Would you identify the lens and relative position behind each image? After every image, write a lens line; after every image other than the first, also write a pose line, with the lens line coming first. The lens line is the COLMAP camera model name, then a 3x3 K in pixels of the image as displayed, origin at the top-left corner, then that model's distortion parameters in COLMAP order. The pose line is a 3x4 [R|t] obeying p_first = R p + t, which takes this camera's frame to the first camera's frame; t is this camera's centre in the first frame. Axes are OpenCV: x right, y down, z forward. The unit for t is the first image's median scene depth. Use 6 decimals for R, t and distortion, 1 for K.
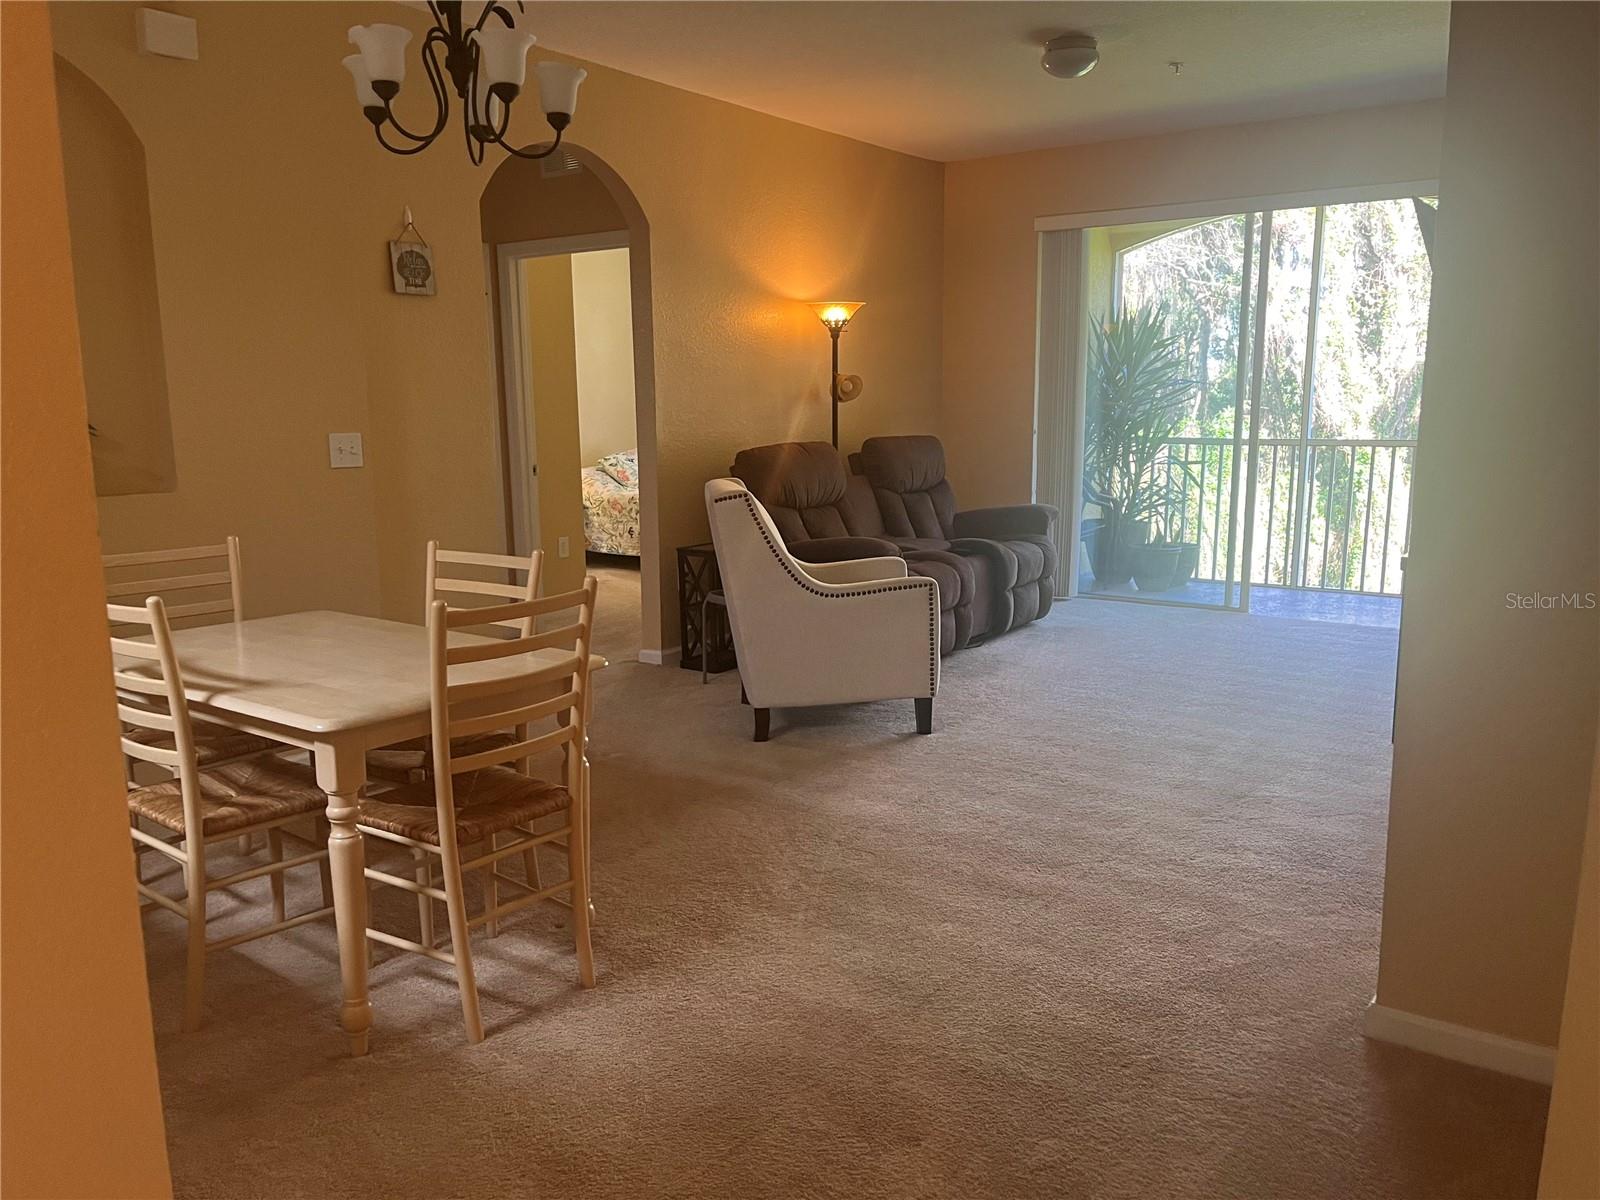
lens RADIAL K [[1197.9, 0, 800.0], [0, 1197.9, 600.0], [0, 0, 1]] dist [0.043706, -0.000264]
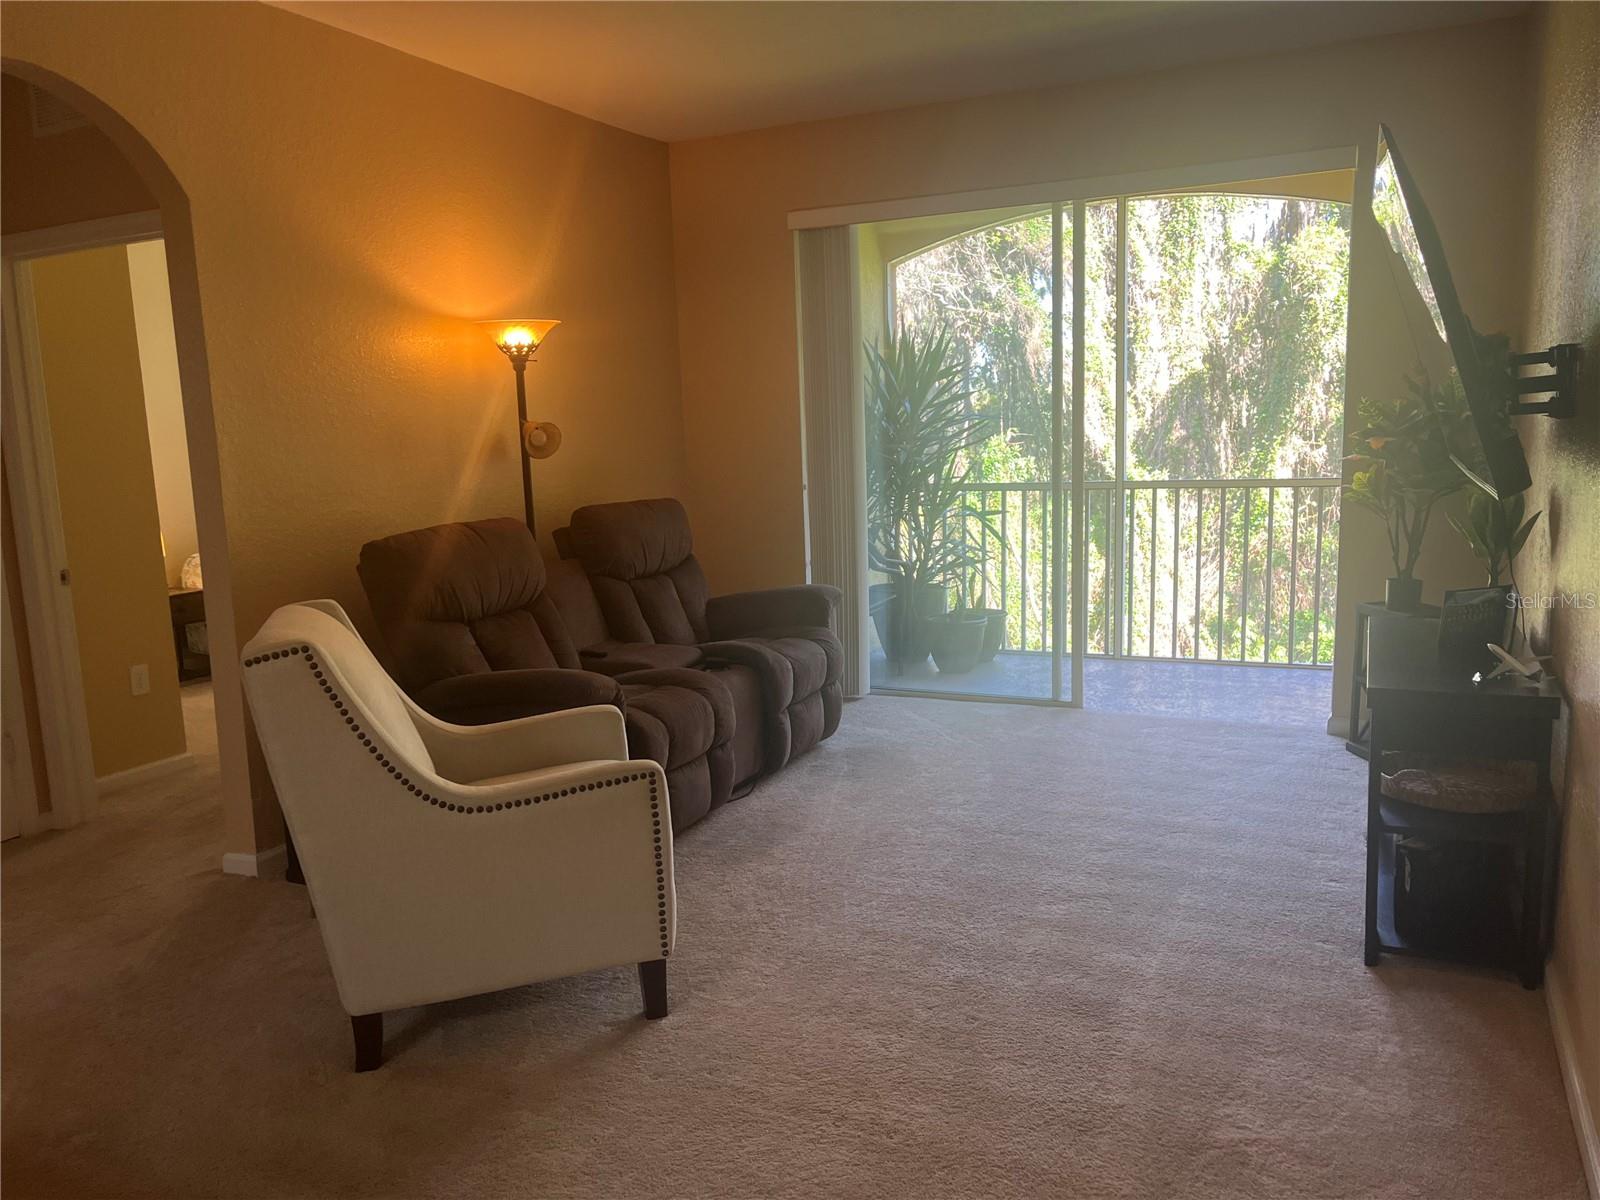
lens RADIAL K [[1210.2, 0, 790.3], [0, 1210.2, 599.4], [0, 0, 1]] dist [0.064287, -0.071649]
pose [[0.983185, -0.052982, 0.174758, 0.048390], [0.057954, 0.998043, -0.023466, -0.052323], [-0.173172, 0.033199, 0.984332, 0.246870]]
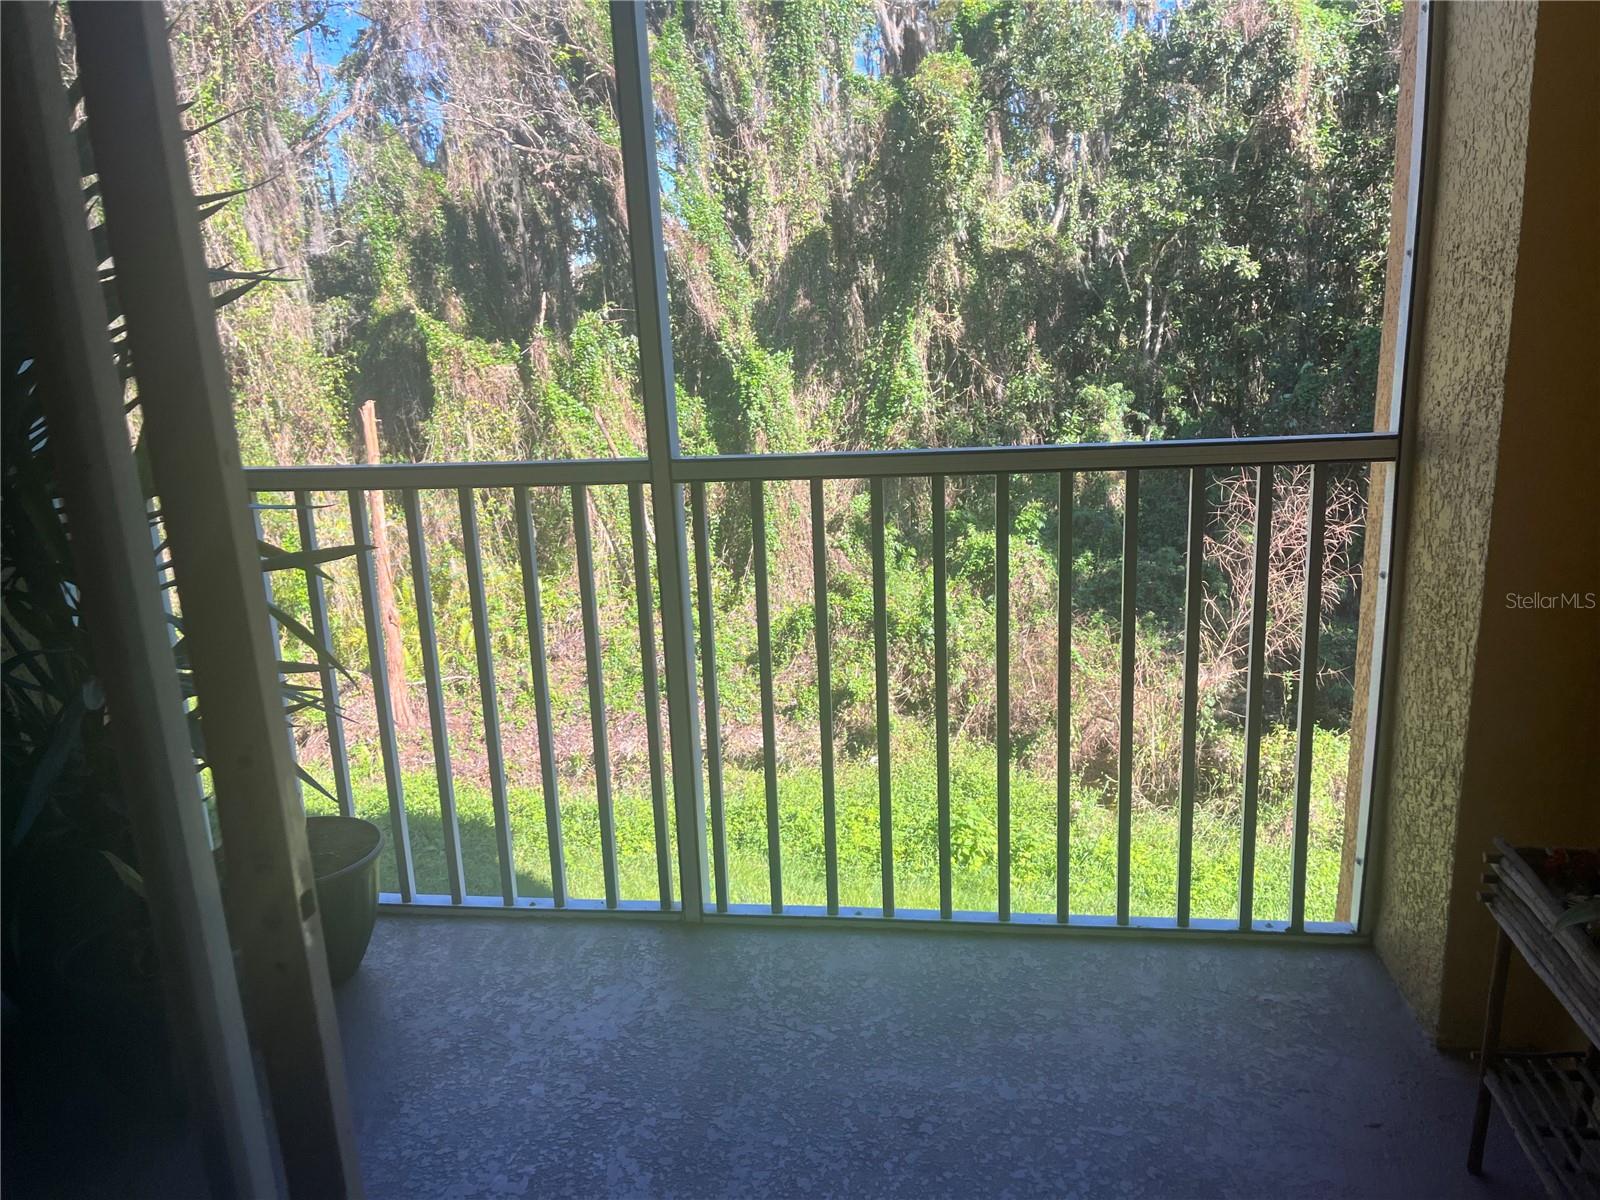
lens RADIAL K [[1167.8, 0, 800.0], [0, 1167.8, 600.0], [0, 0, 1]] dist [-0.000759, -0.001037]
pose [[0.887286, -0.157413, 0.433525, 0.440836], [0.118139, 0.986165, 0.116285, -0.171650], [-0.445832, -0.051962, 0.893607, 0.921127]]
